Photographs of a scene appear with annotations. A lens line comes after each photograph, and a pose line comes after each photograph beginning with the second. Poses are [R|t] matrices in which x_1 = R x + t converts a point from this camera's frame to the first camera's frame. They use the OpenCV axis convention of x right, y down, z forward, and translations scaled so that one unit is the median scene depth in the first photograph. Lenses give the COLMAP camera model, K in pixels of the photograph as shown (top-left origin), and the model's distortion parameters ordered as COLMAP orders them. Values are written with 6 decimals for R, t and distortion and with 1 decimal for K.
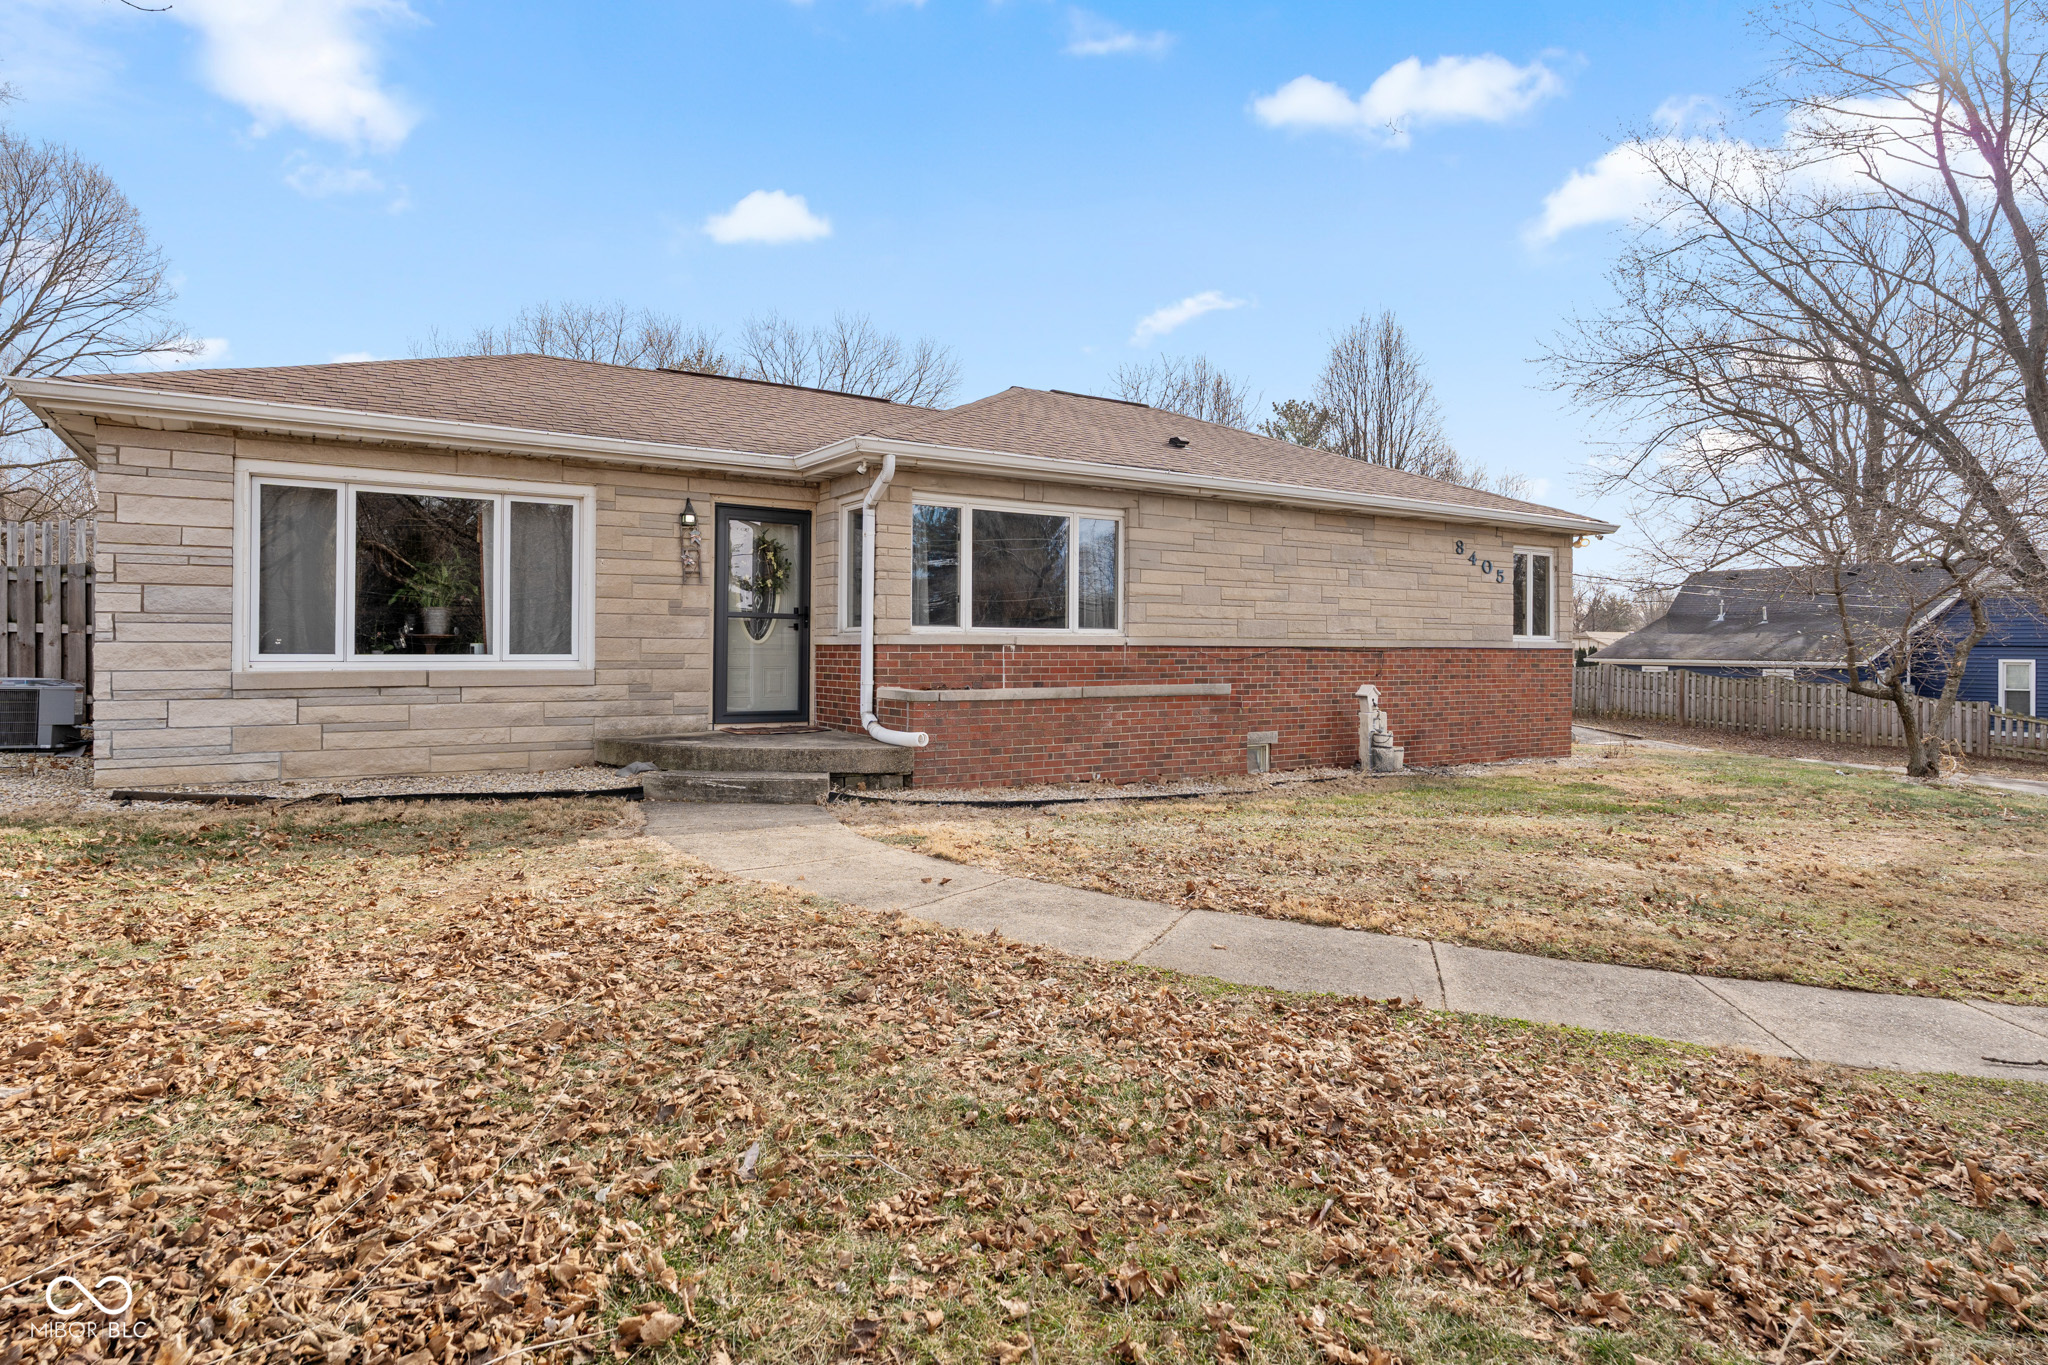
lens RADIAL K [[1121.3, 0, 1010.0], [0, 1121.3, 674.0], [0, 0, 1]] dist [-0.010658, 0.001190]
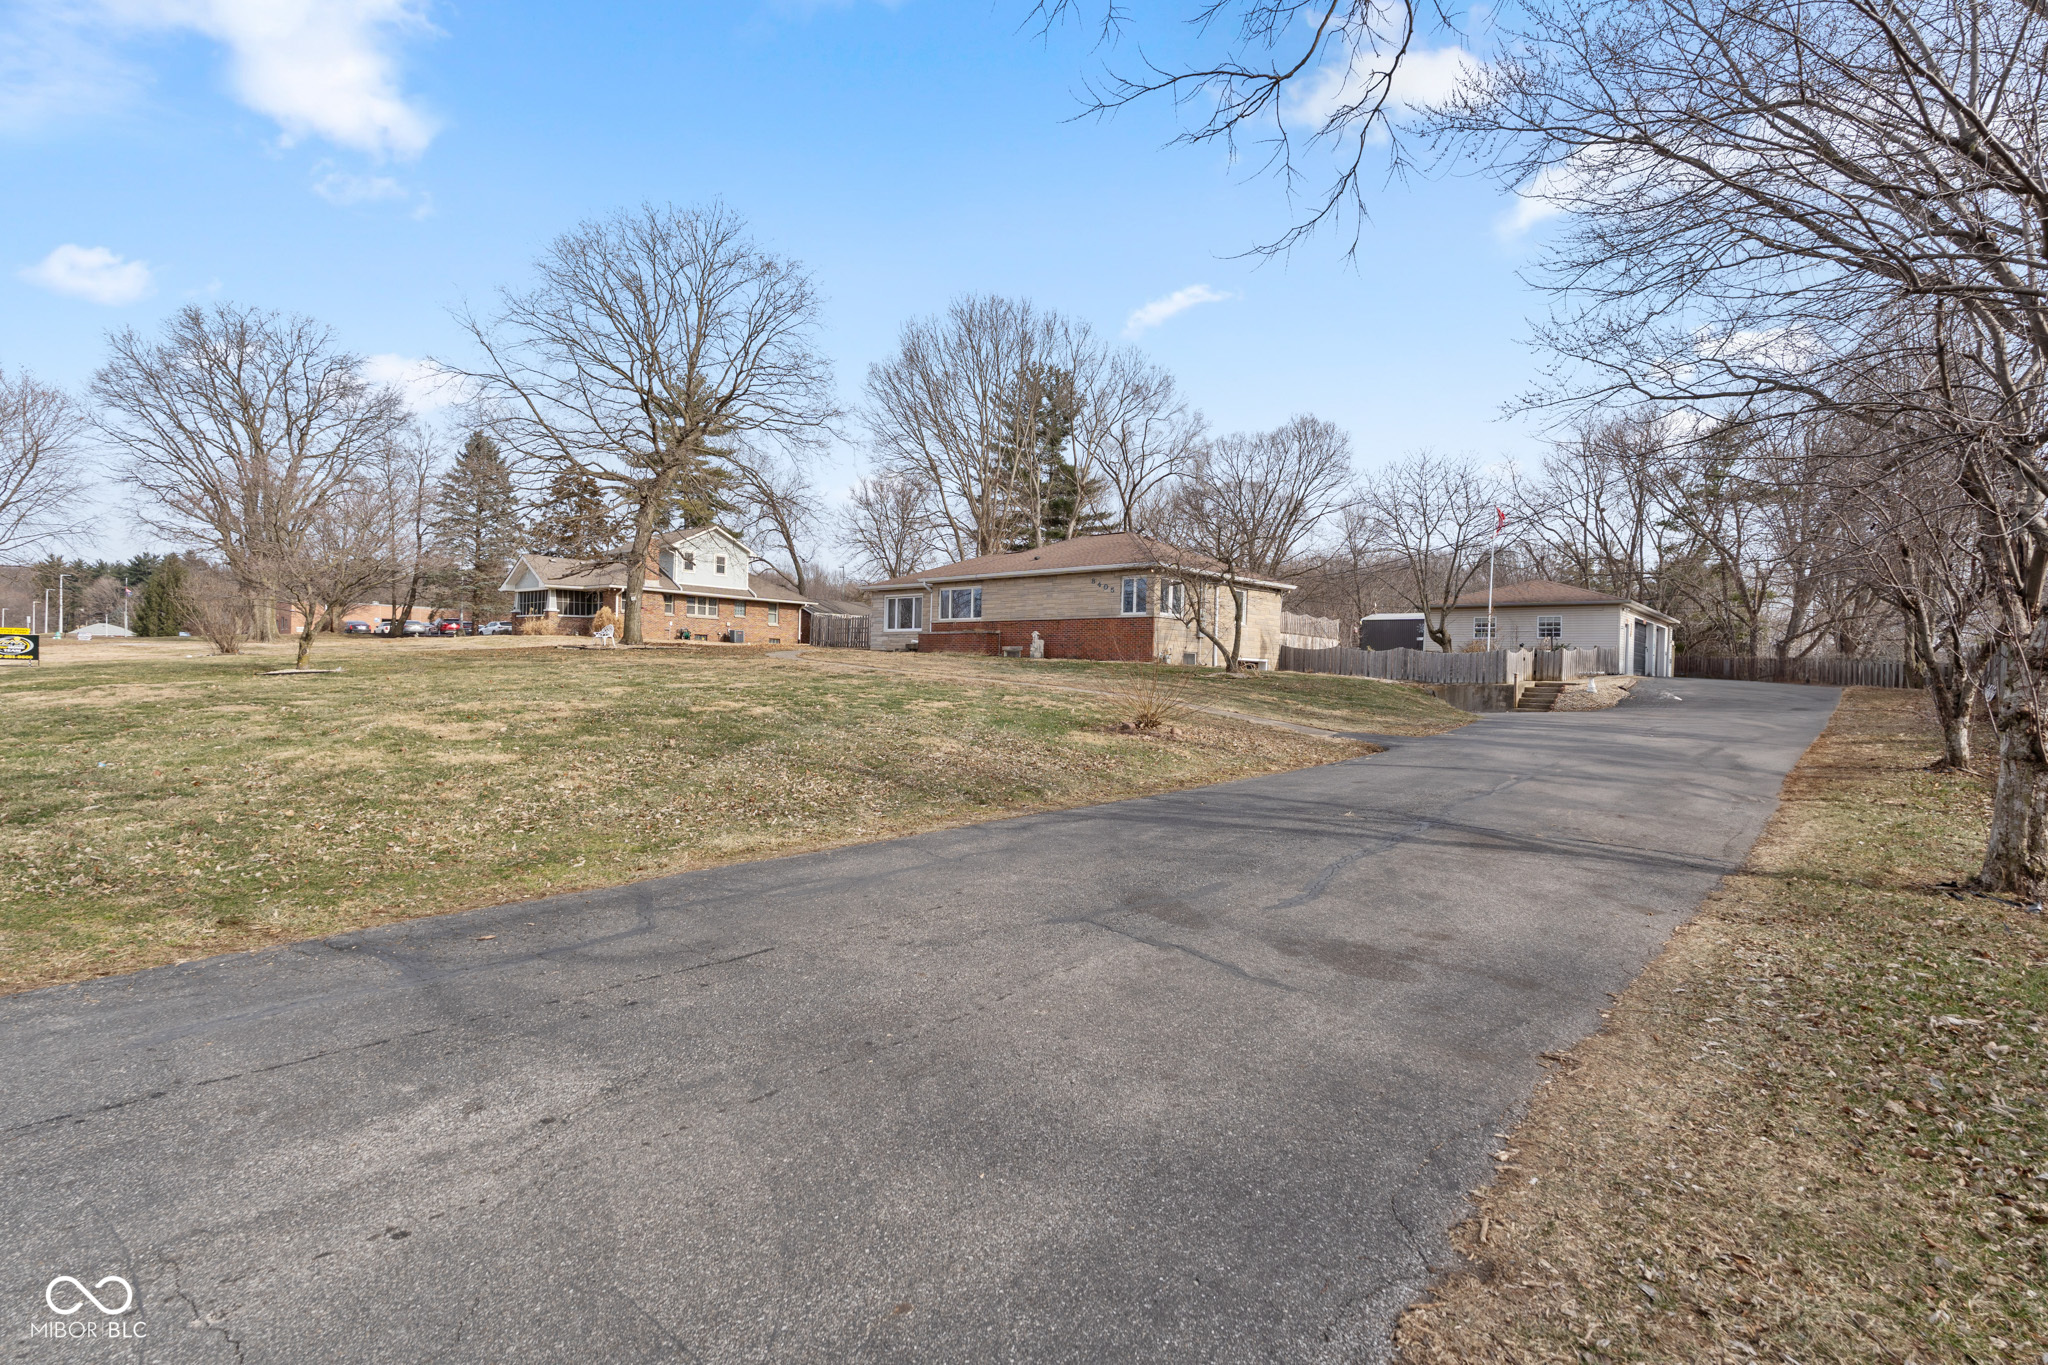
lens RADIAL K [[1018.3, 0, 1011.4], [0, 1018.3, 639.6], [0, 0, 1]] dist [-0.004900, 0.000492]
pose [[0.232227, -0.034940, -0.972034, 3.743240], [-0.050302, 0.997586, -0.047876, 0.210443], [0.971360, 0.060014, 0.229909, 0.354040]]
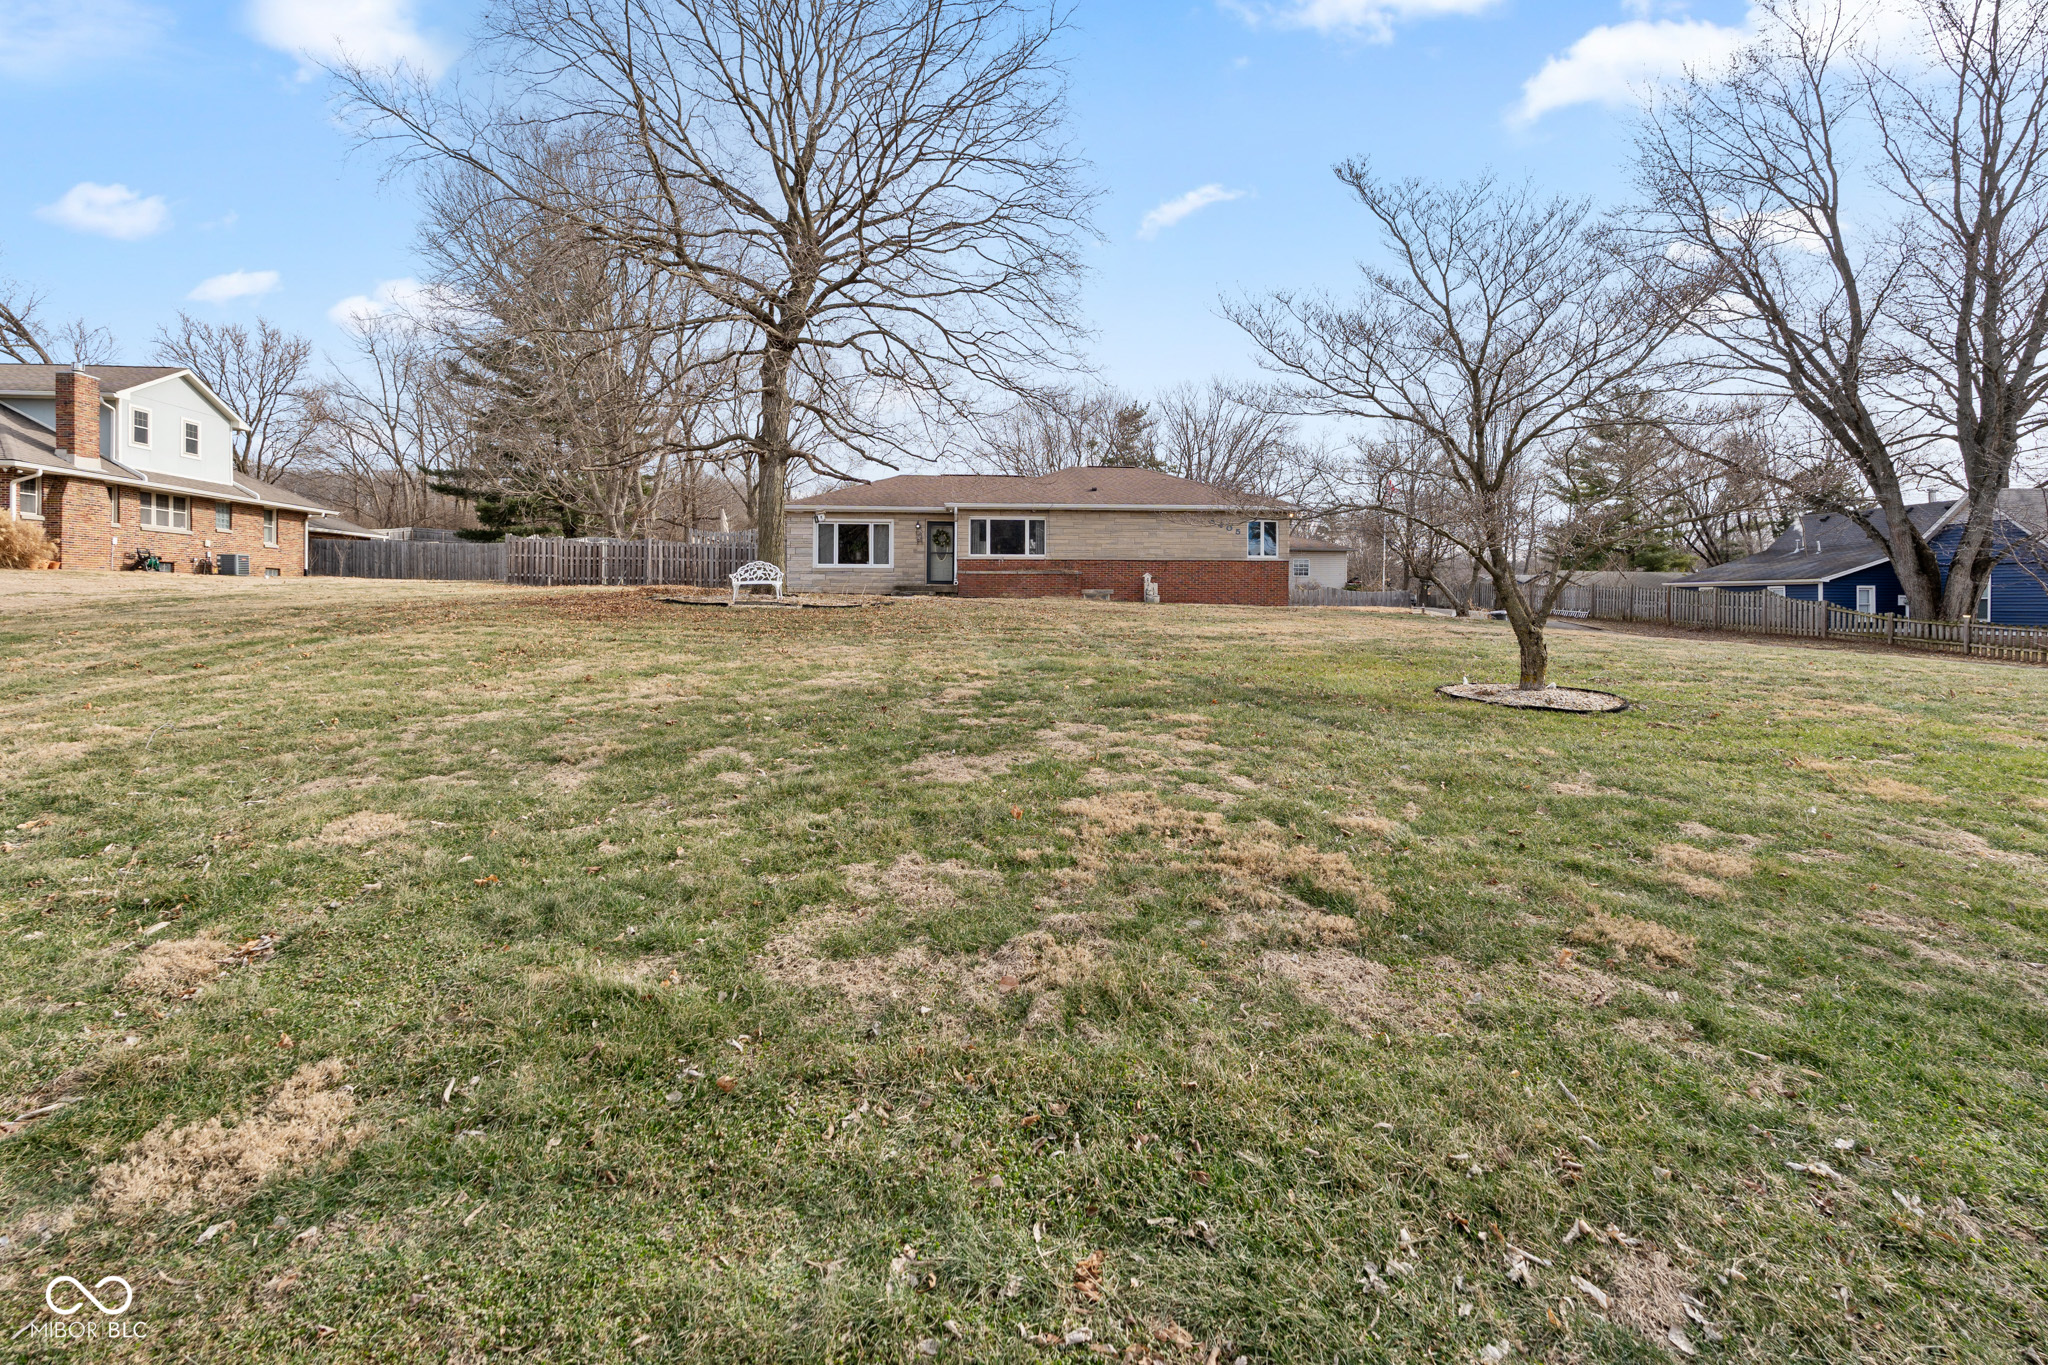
lens RADIAL K [[913.3, 0, 1021.9], [0, 913.3, 663.0], [0, 0, 1]] dist [-0.003257, -0.001222]
pose [[0.886399, 0.025890, -0.462197, 1.356928], [-0.007125, 0.999080, 0.042300, 0.172410], [0.462866, -0.034202, 0.885768, -1.441869]]
